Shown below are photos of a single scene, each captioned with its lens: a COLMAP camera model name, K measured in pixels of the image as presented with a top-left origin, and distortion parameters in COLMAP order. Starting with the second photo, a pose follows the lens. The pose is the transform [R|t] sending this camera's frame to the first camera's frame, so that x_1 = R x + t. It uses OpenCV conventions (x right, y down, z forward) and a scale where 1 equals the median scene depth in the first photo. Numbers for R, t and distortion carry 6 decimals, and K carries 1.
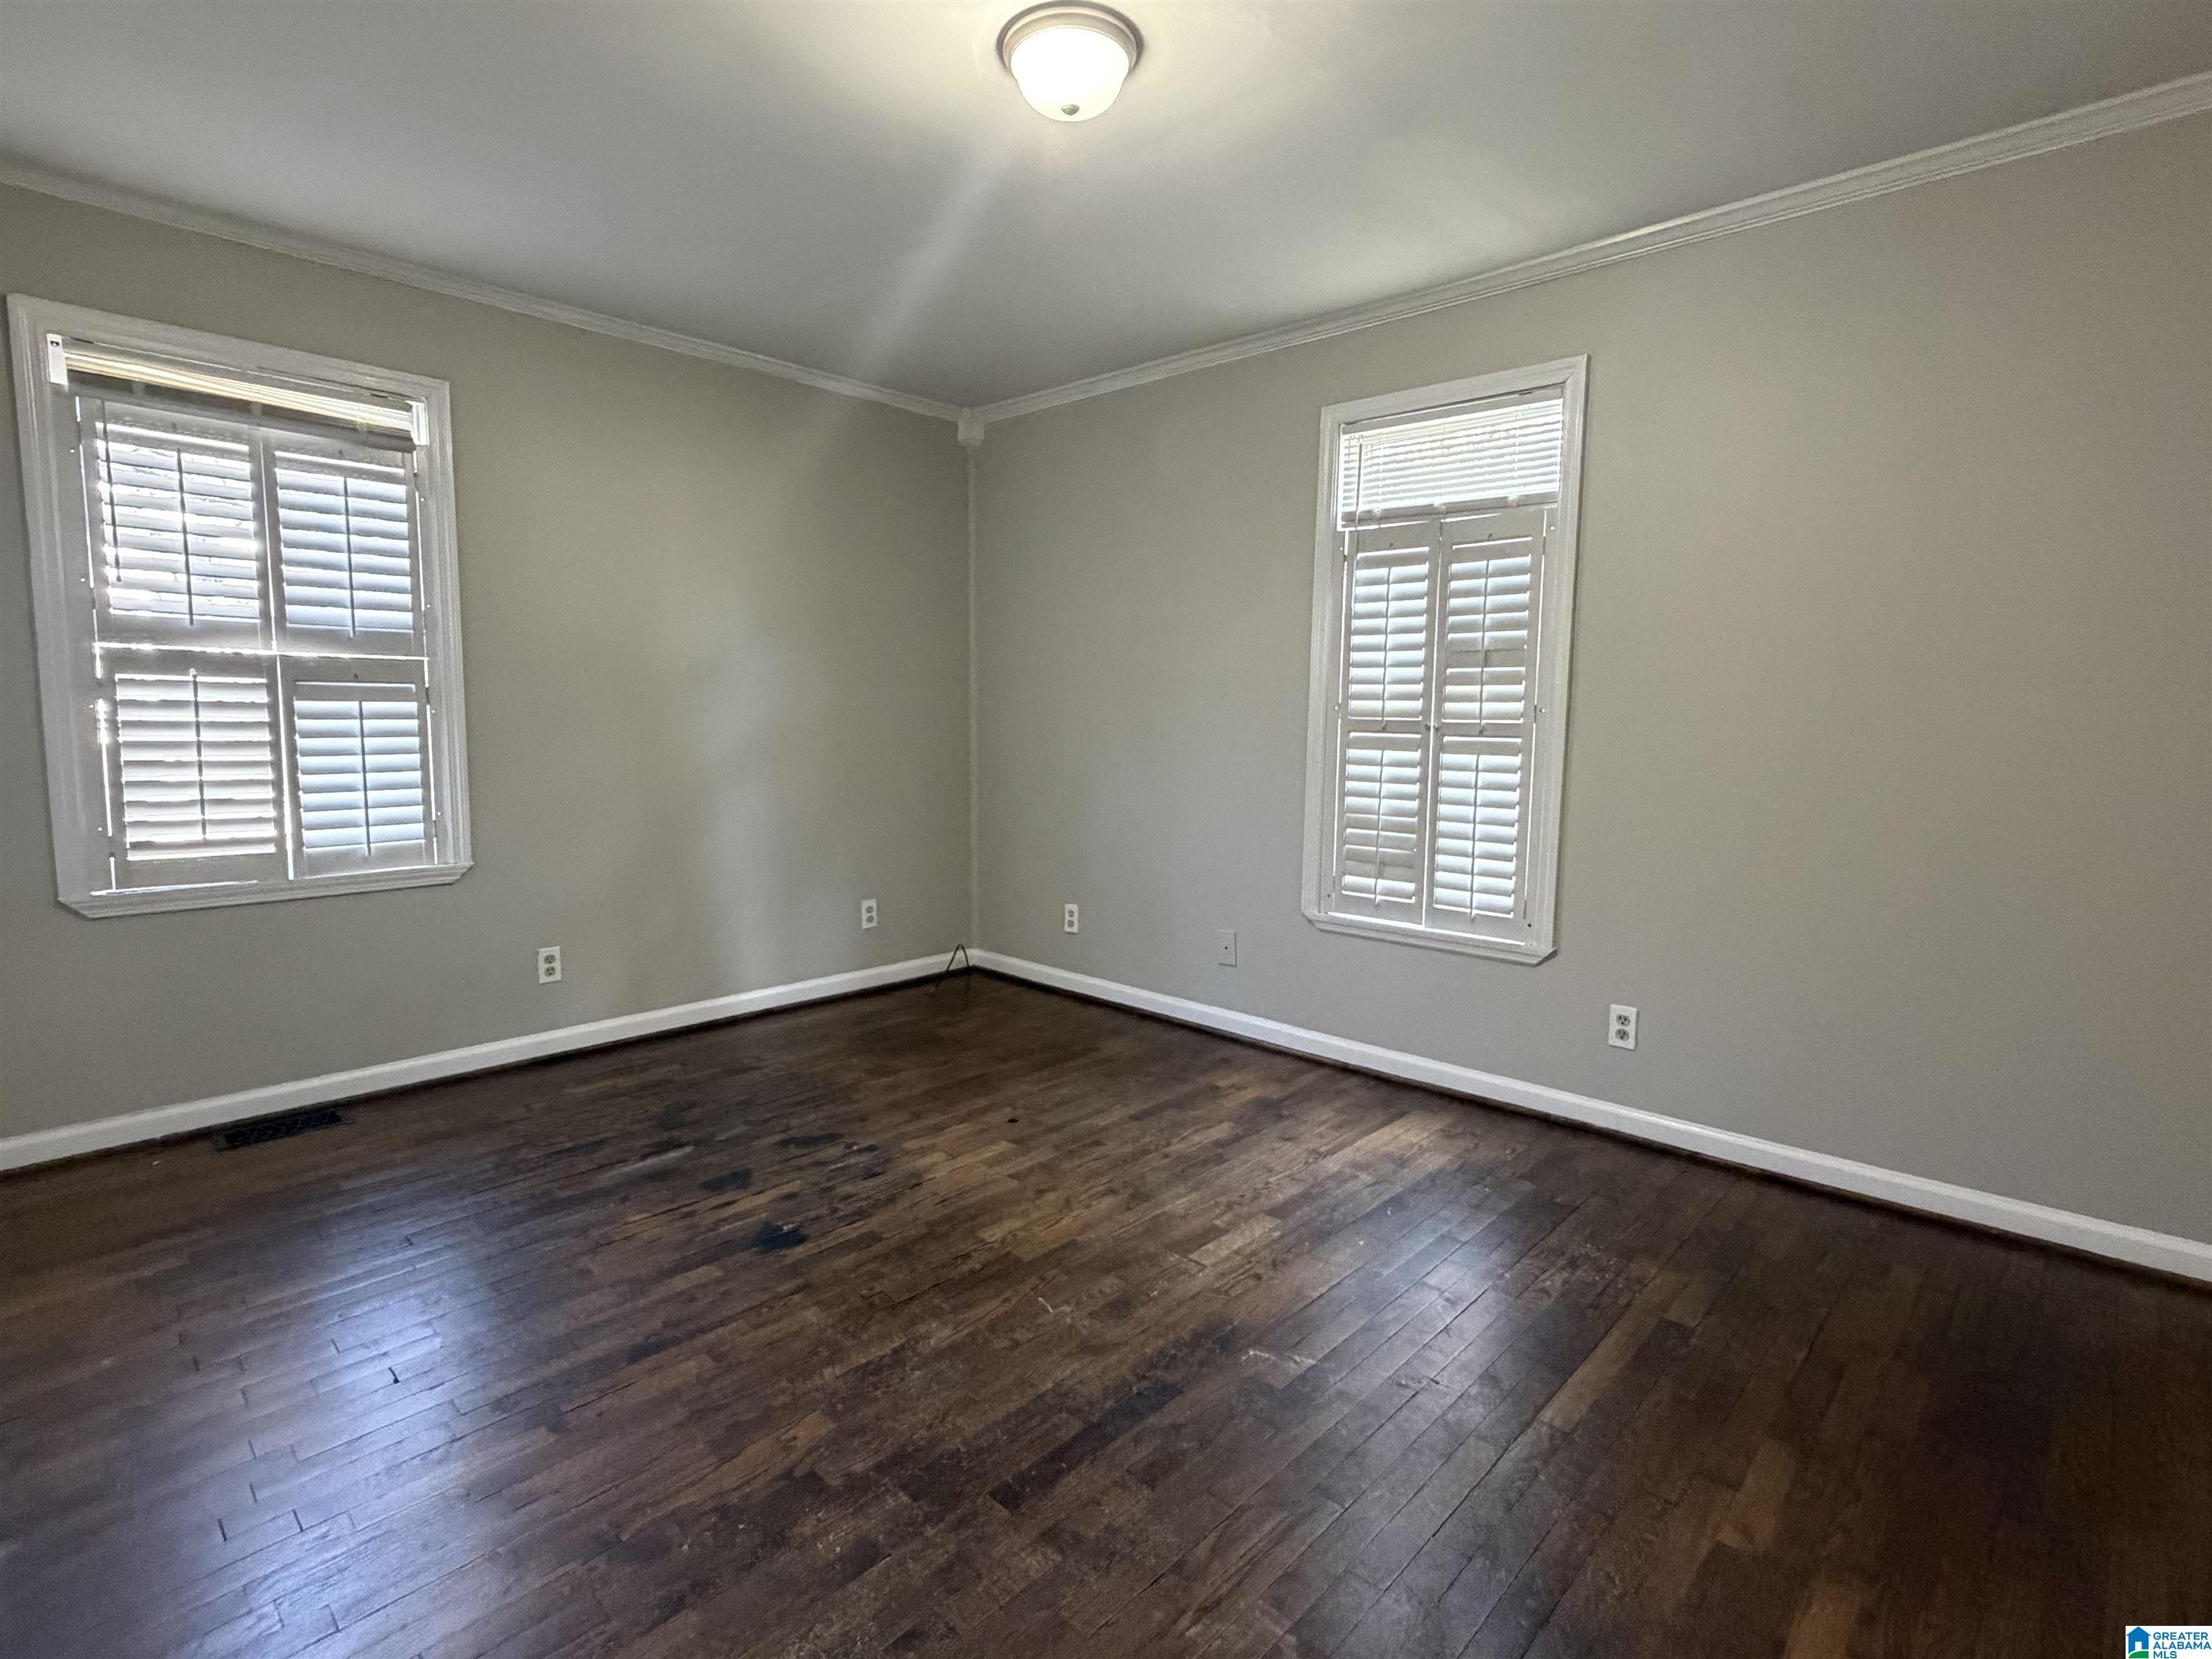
lens RADIAL K [[1095.1, 0, 1107.6], [0, 1095.1, 826.7], [0, 0, 1]] dist [-0.002721, 0.002222]
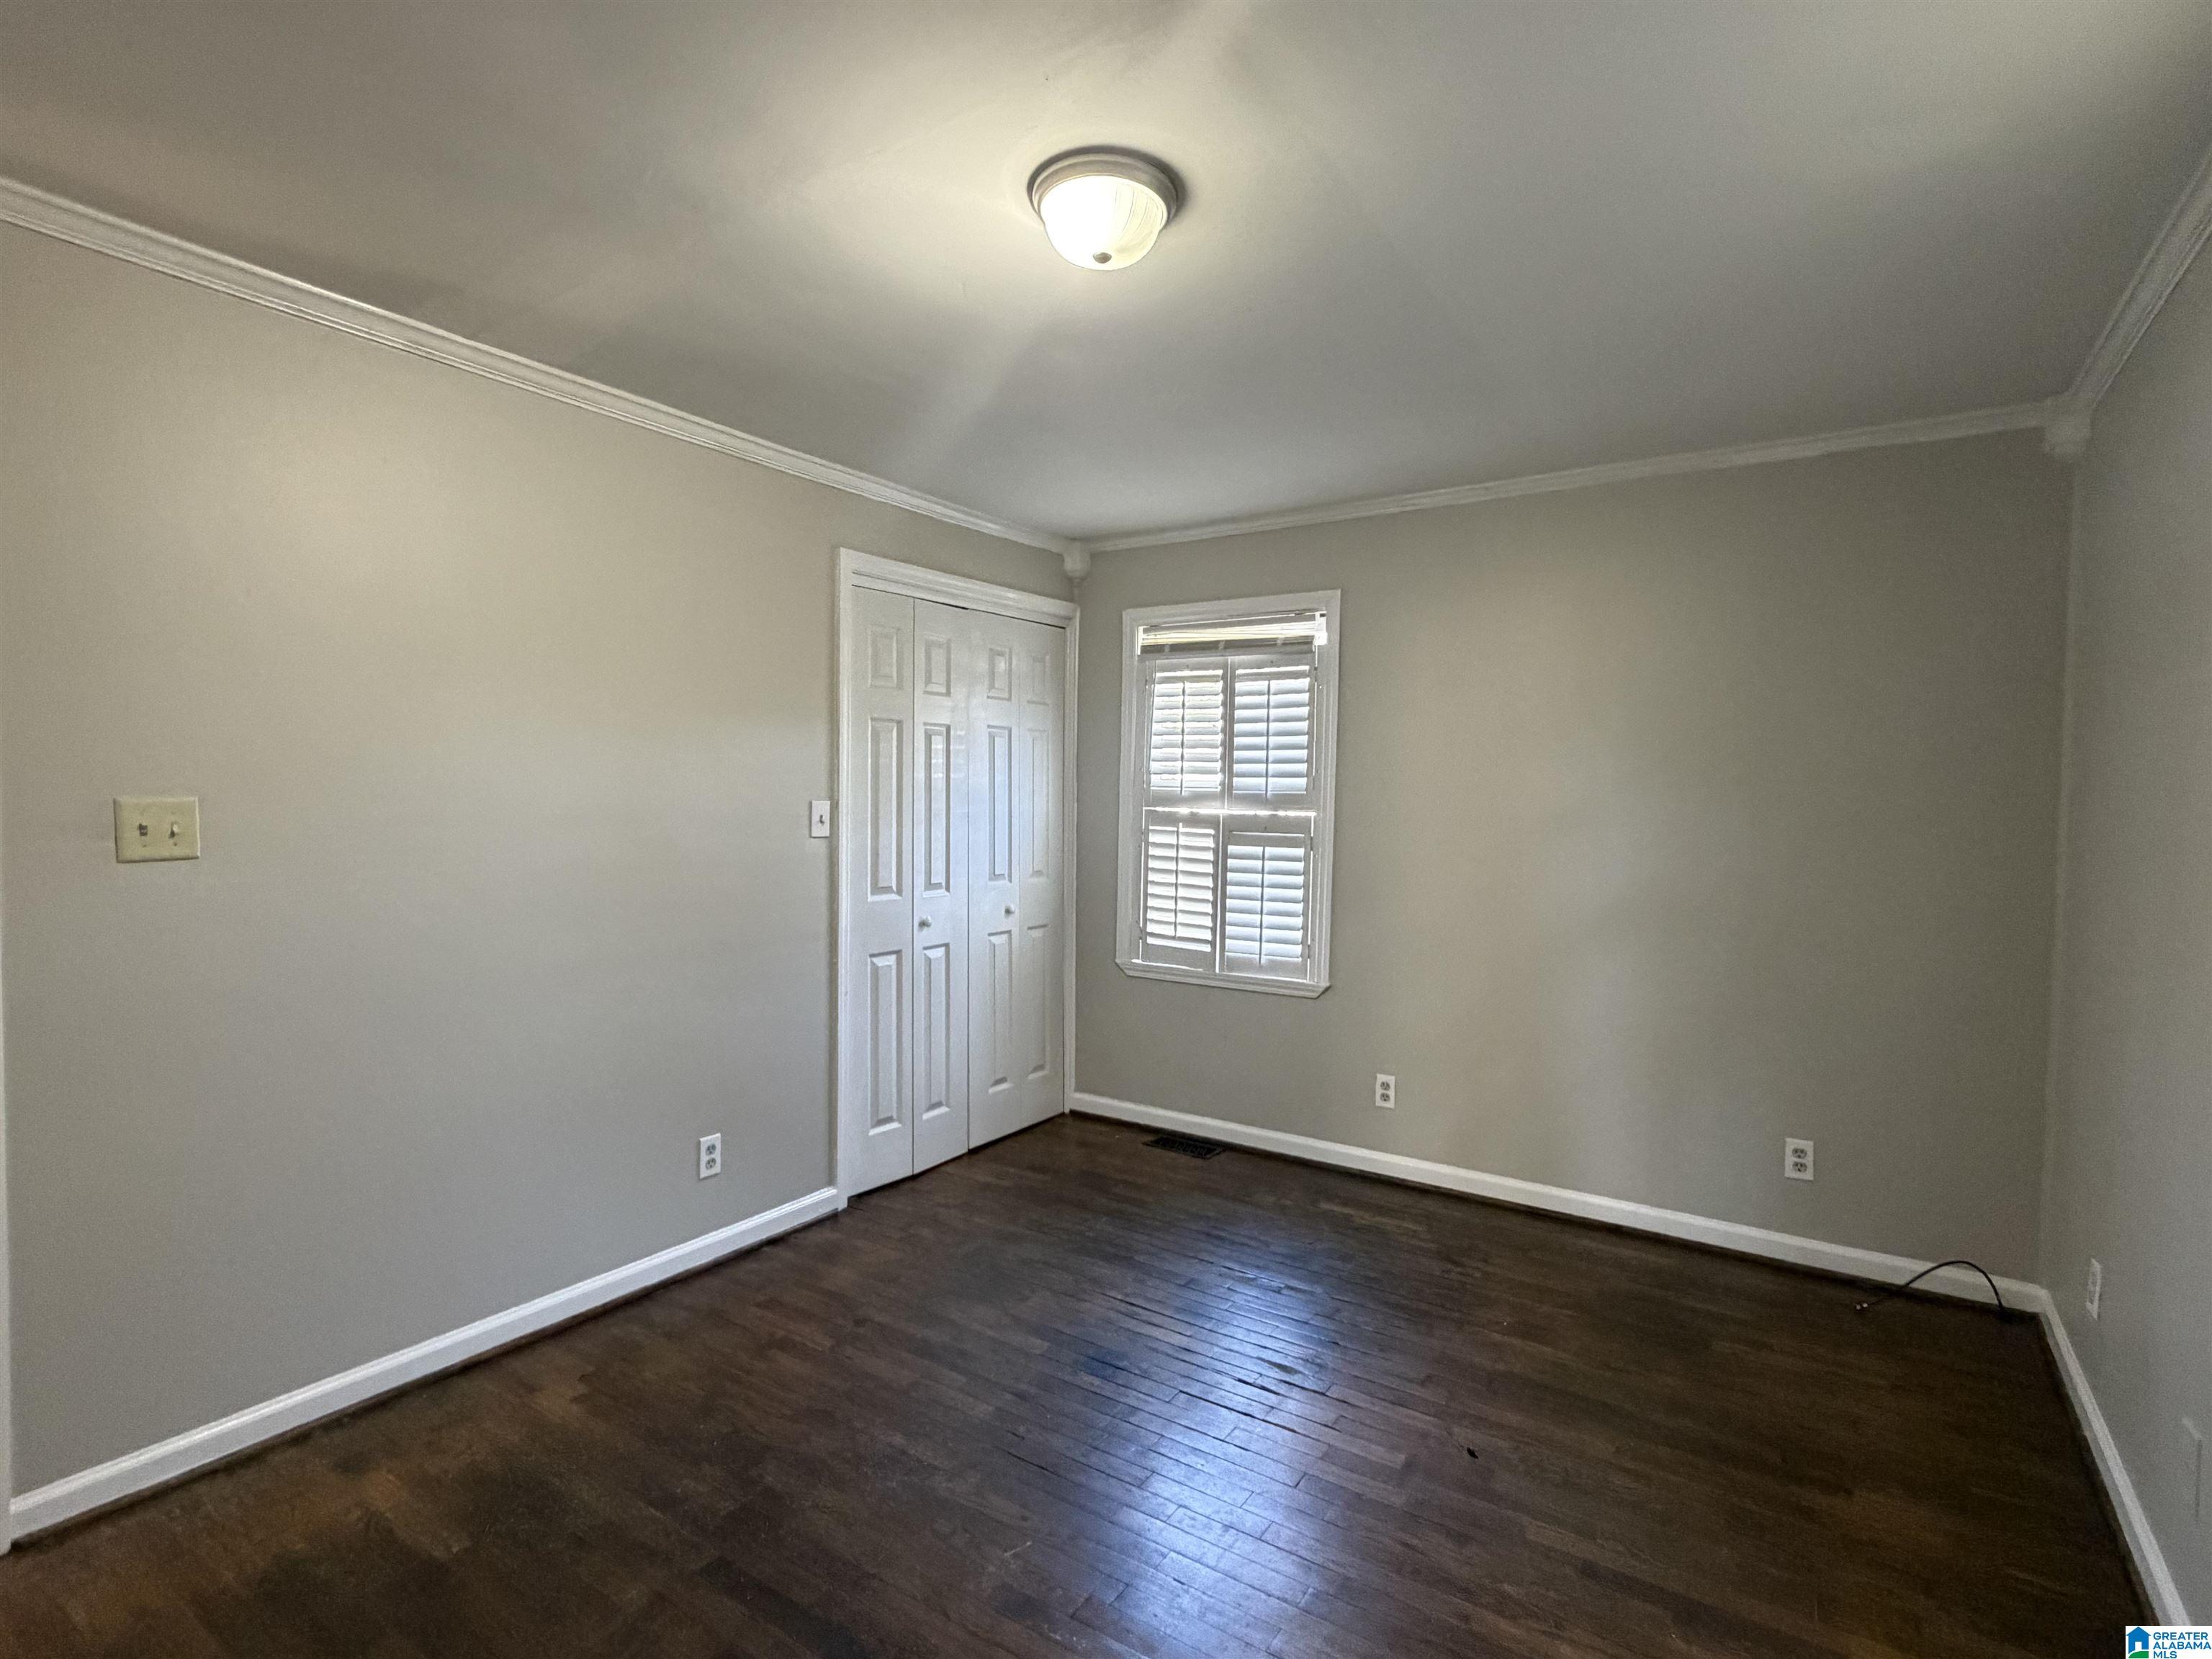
lens RADIAL K [[1095.1, 0, 1109.1], [0, 1095.1, 831.6], [0, 0, 1]] dist [-0.002721, 0.002222]
pose [[0.162506, 0.025165, -0.986387, 0.605392], [-0.120162, 0.992739, 0.005531, -0.121419], [0.979364, 0.117628, 0.164349, 0.615949]]
